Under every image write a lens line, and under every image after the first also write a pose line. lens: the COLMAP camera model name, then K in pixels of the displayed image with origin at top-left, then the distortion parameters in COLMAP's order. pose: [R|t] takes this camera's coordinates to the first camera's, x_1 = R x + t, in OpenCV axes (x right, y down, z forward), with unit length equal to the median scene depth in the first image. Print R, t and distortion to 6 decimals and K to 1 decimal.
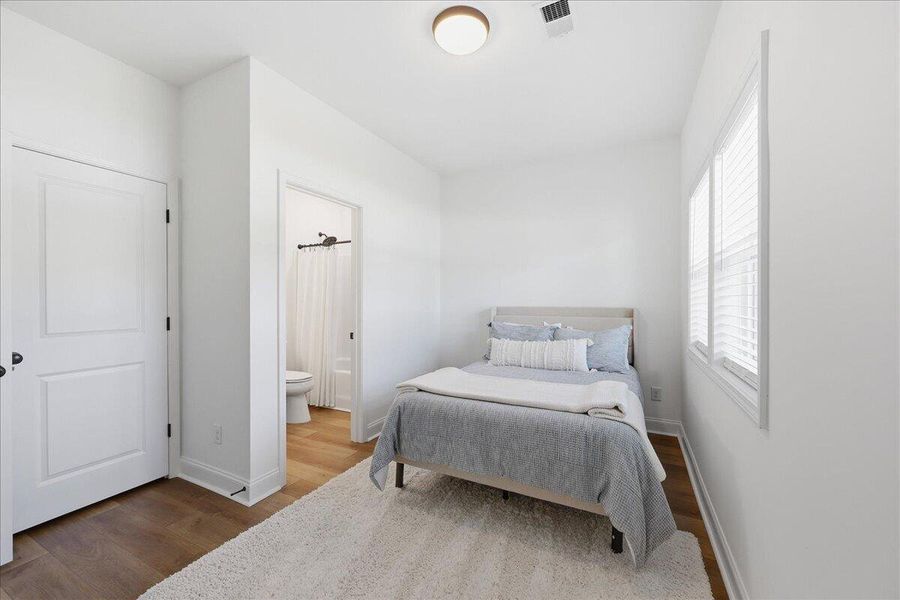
lens RADIAL K [[362.0, 0, 450.2], [0, 362.0, 299.6], [0, 0, 1]] dist [-0.001081, 0.000091]
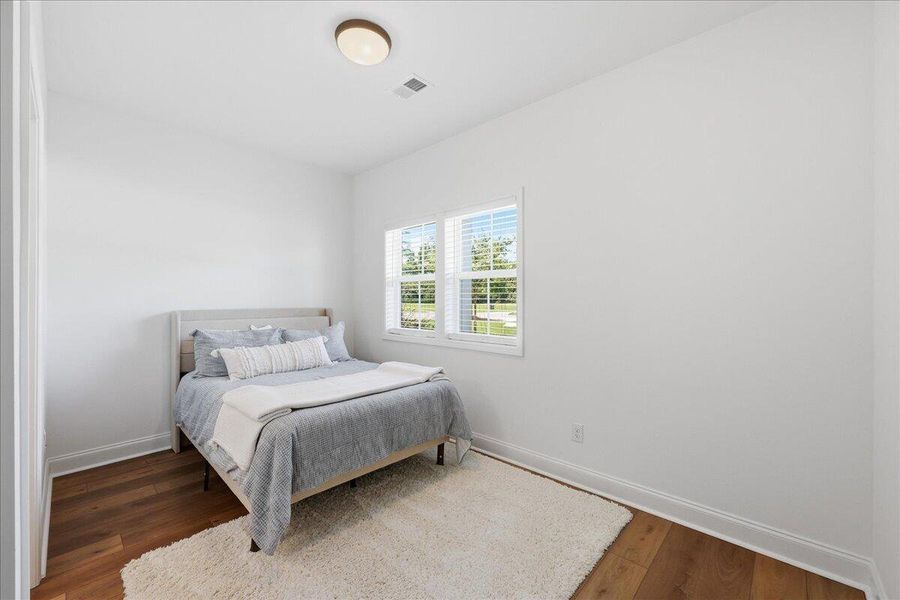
lens RADIAL K [[362.0, 0, 450.2], [0, 362.0, 299.6], [0, 0, 1]] dist [-0.001081, 0.000091]
pose [[0.280629, 0.000964, 0.959816, -0.720913], [0.002048, 0.999997, -0.001604, -0.002043], [-0.959814, 0.002416, 0.280627, 0.383215]]
